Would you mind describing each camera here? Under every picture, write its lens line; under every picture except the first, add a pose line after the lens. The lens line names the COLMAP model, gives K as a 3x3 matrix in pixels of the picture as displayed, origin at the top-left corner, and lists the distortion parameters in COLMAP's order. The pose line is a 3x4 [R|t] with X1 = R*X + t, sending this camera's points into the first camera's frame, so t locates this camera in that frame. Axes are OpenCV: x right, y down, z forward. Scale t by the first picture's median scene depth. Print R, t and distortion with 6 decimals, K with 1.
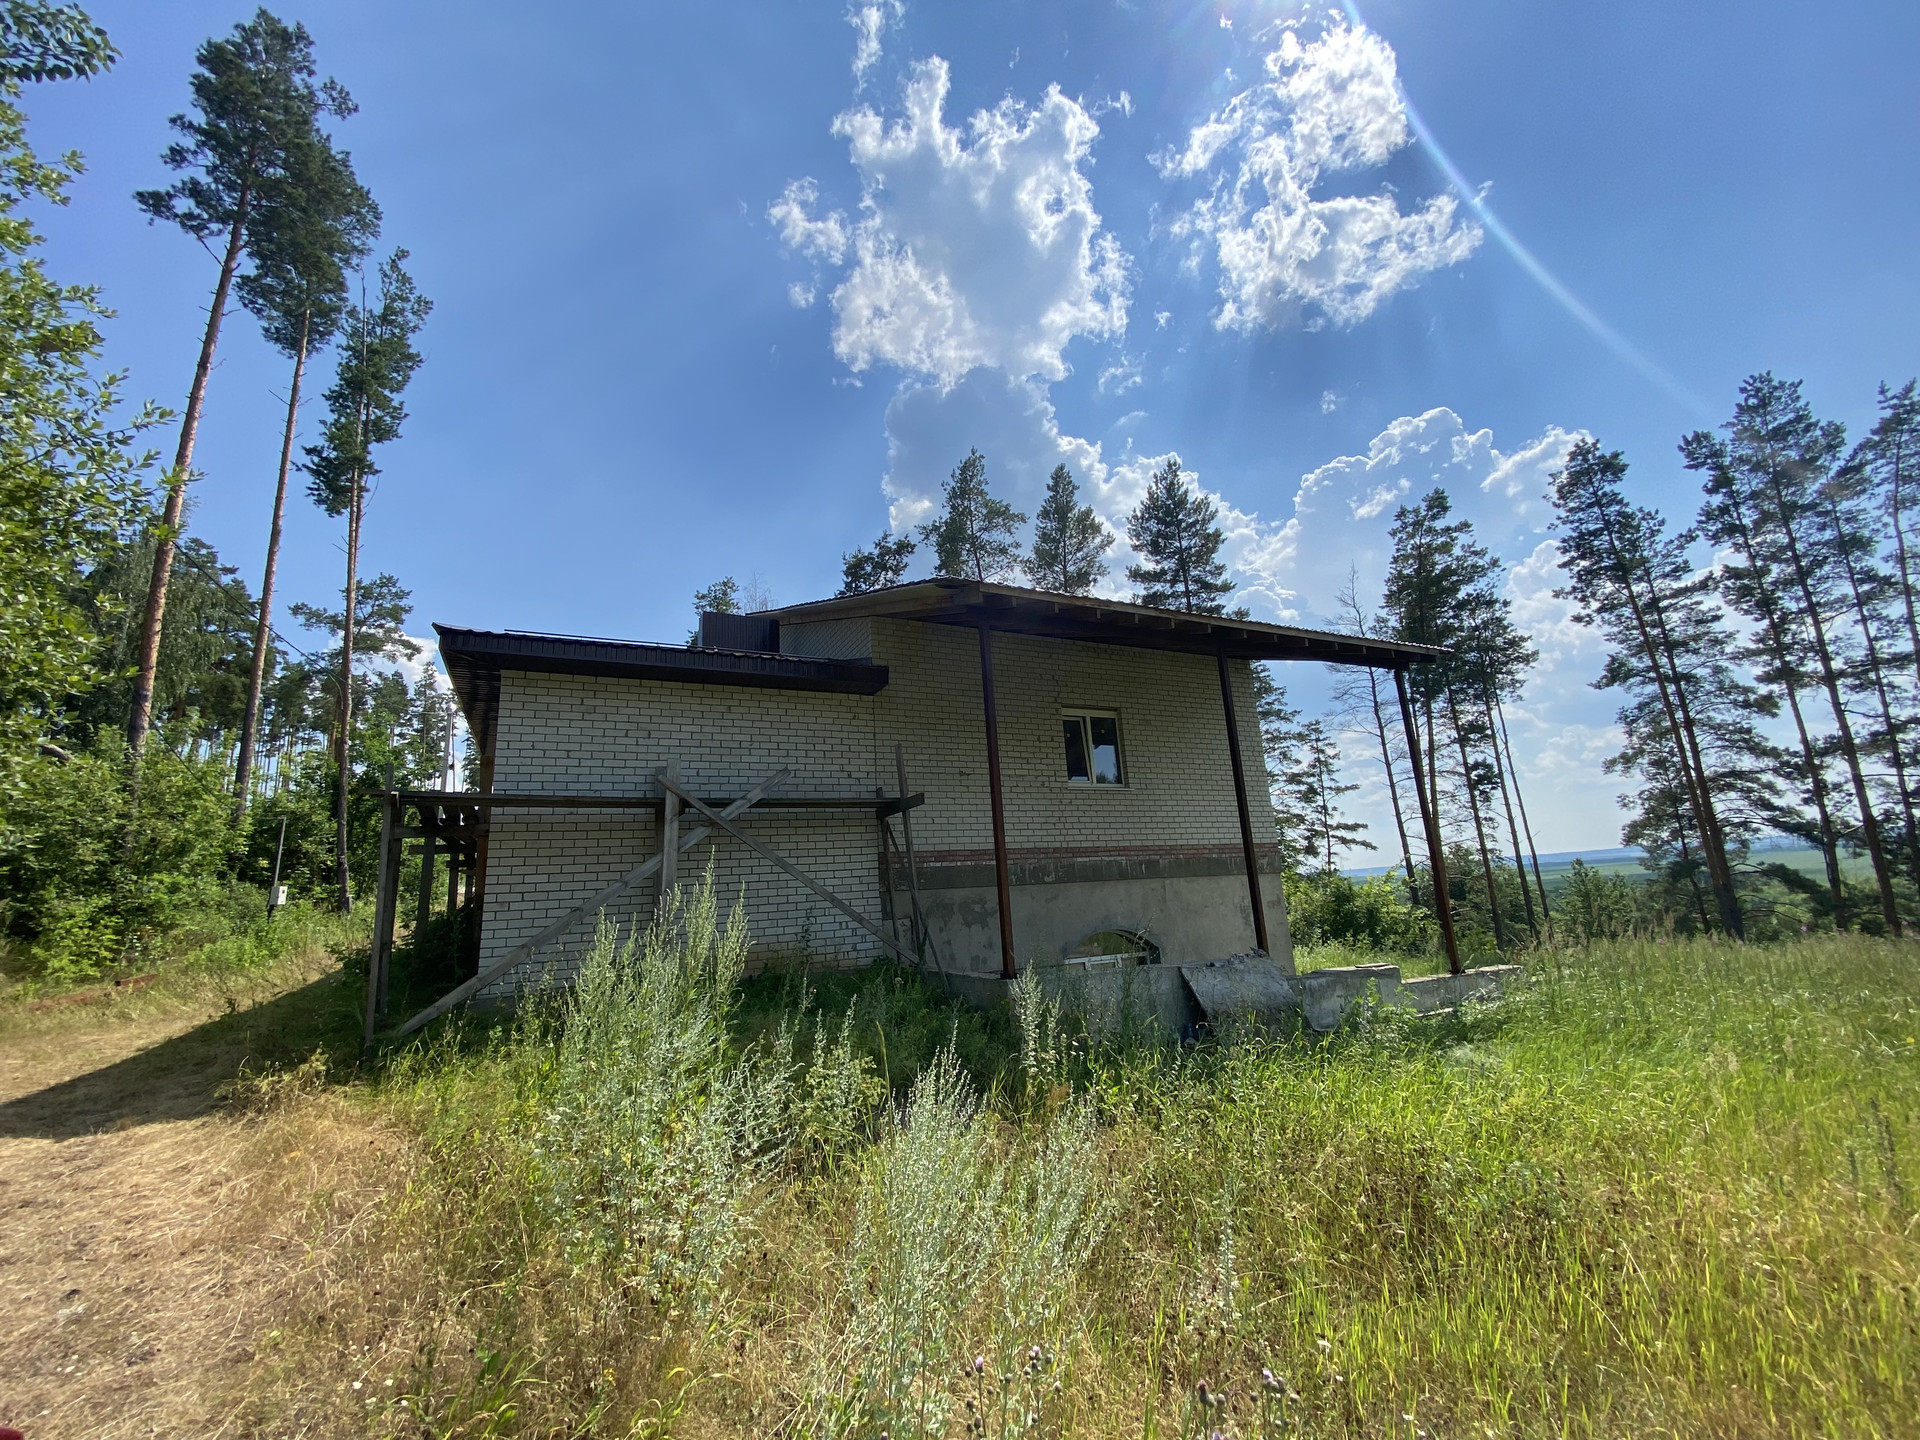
lens RADIAL K [[766.4, 0, 957.5], [0, 766.4, 710.7], [0, 0, 1]] dist [0.009179, -0.016872]
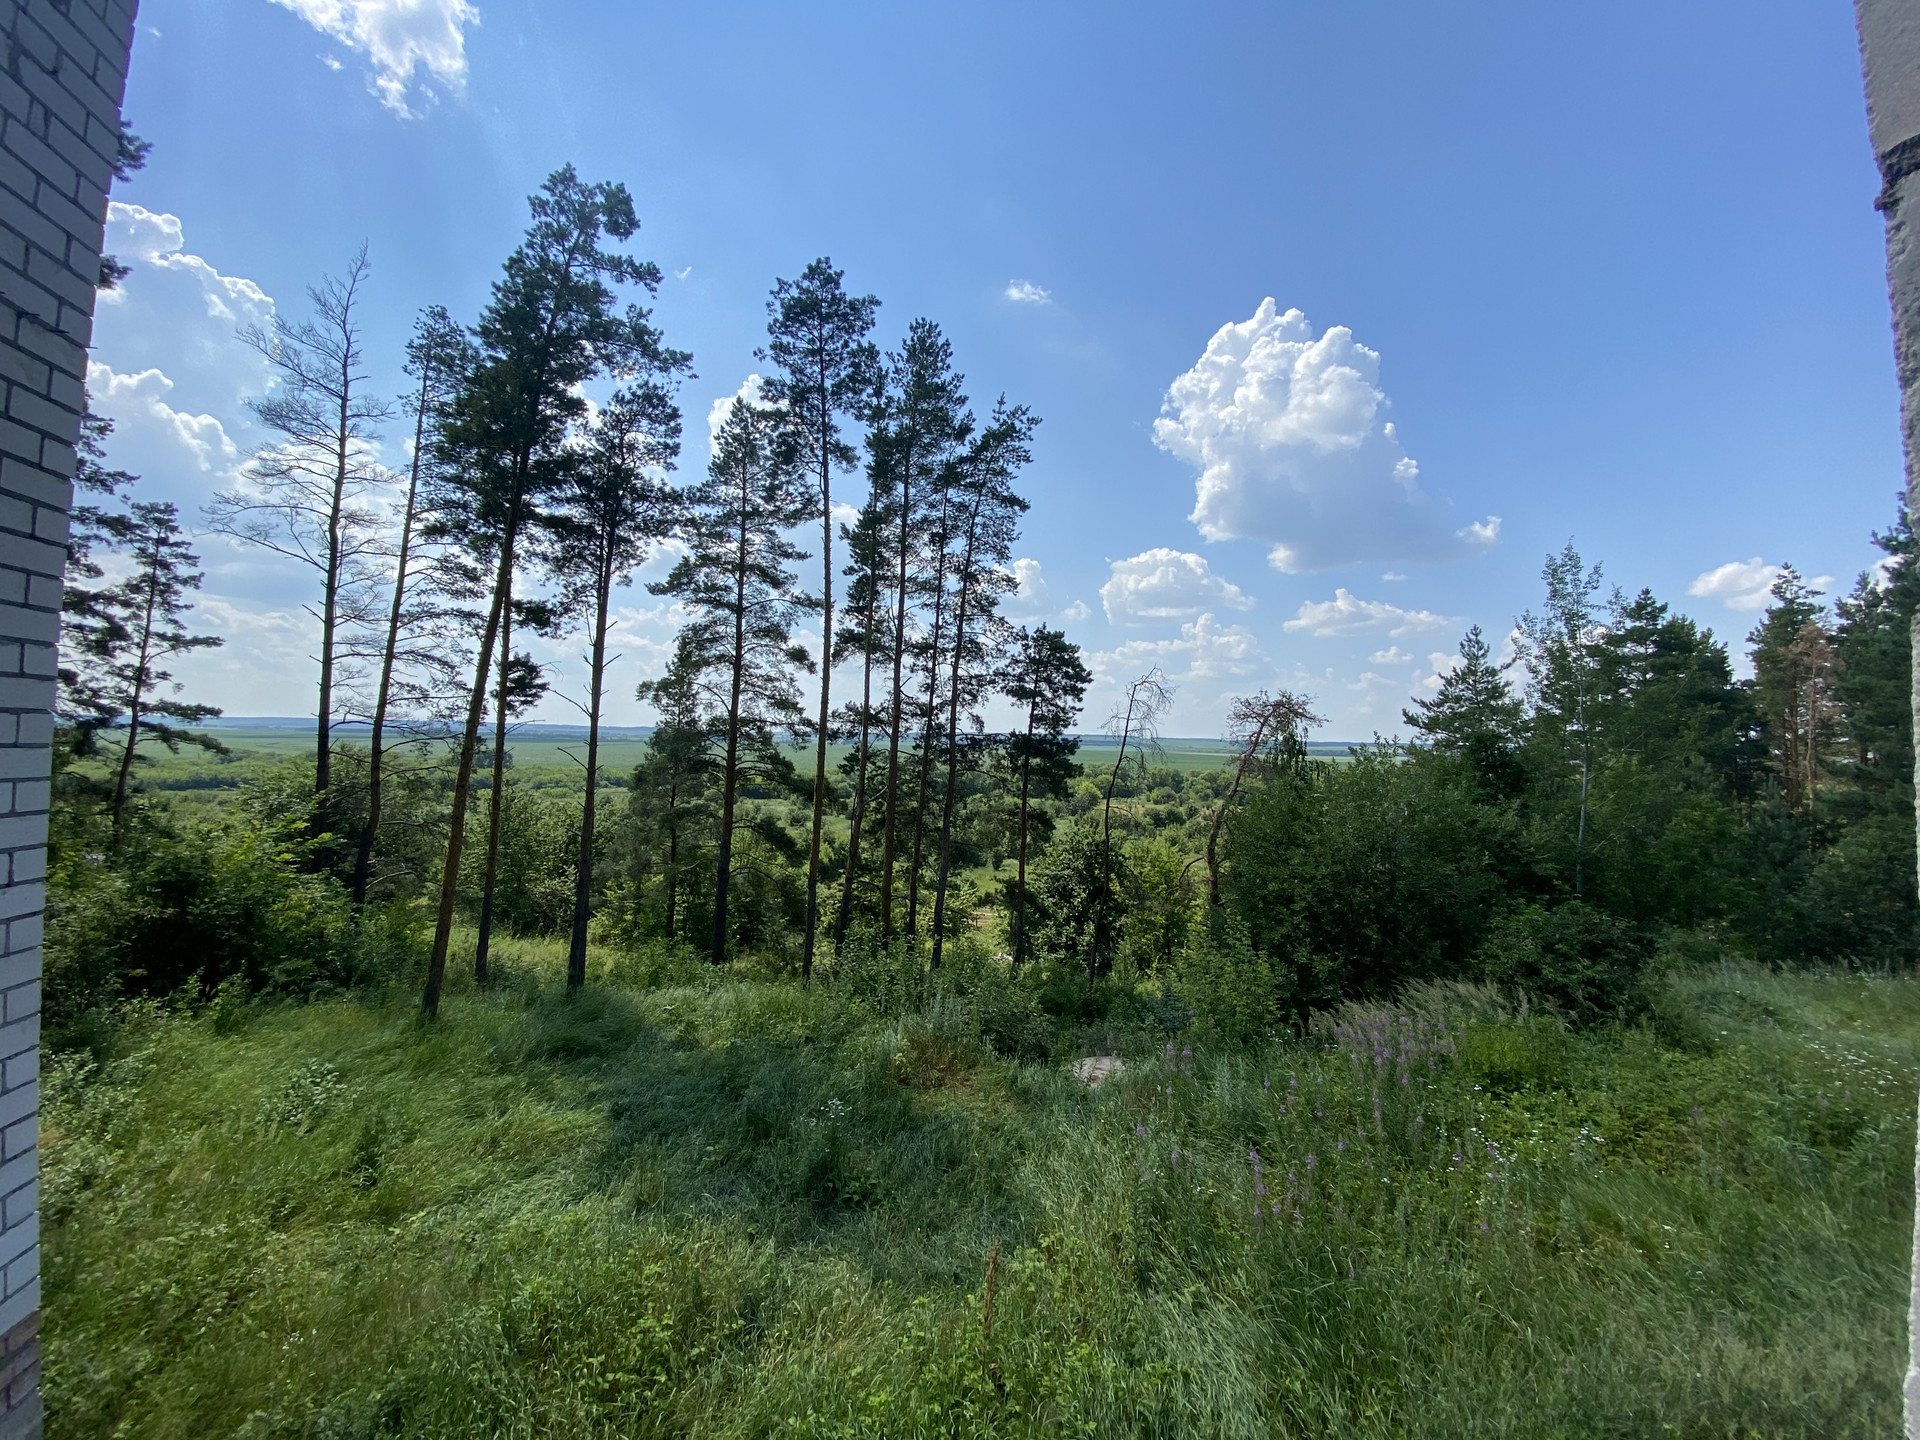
lens RADIAL K [[766.4, 0, 957.5], [0, 766.4, 710.7], [0, 0, 1]] dist [0.009179, -0.016872]
pose [[0.236295, 0.104325, 0.966065, 0.115797], [-0.264843, 0.963492, -0.039268, 0.025860], [-0.934892, -0.246577, 0.255298, 0.342061]]
